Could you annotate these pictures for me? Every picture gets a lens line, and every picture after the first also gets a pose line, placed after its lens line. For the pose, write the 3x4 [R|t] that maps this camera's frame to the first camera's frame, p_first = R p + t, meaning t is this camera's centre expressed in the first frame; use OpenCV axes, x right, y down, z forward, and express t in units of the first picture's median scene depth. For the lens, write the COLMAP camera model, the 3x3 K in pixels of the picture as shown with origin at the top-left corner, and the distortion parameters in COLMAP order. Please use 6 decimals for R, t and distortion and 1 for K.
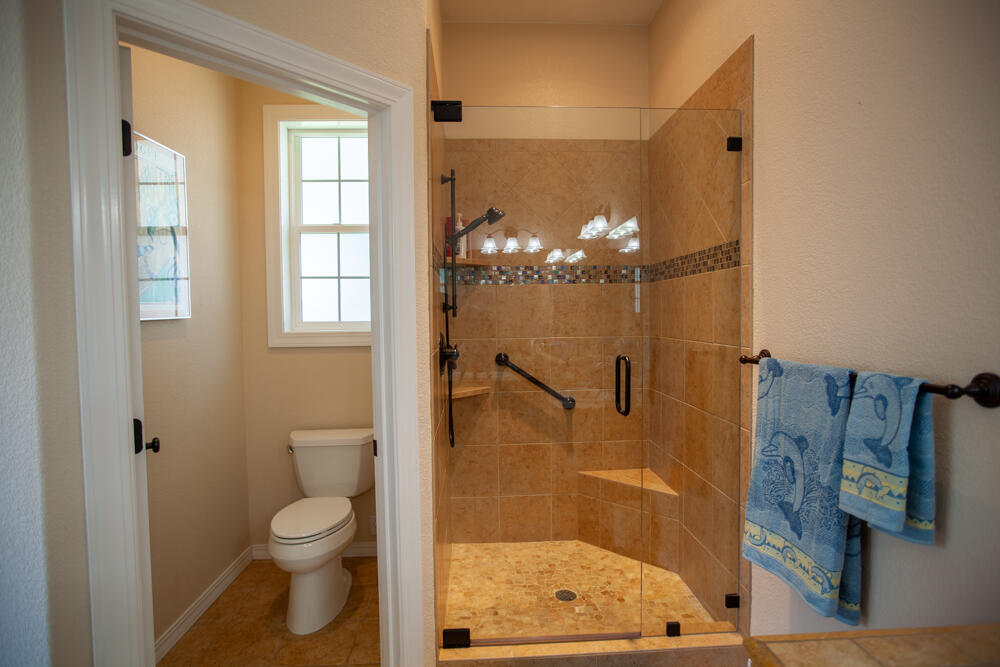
lens RADIAL K [[506.1, 0, 499.0], [0, 506.1, 333.4], [0, 0, 1]] dist [-0.024334, 0.004856]
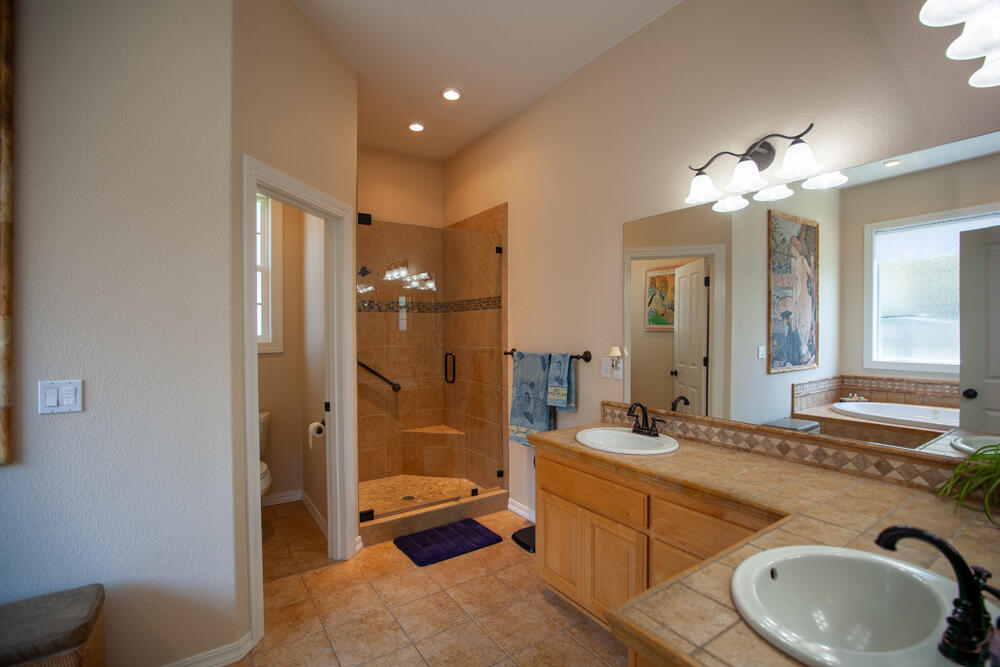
lens RADIAL K [[459.3, 0, 500.7], [0, 459.3, 336.6], [0, 0, 1]] dist [-0.042925, 0.012201]
pose [[0.854882, 0.000968, 0.518822, -0.511044], [0.012828, 0.999653, -0.023003, 0.024847], [-0.518664, 0.026320, 0.854573, -0.620084]]
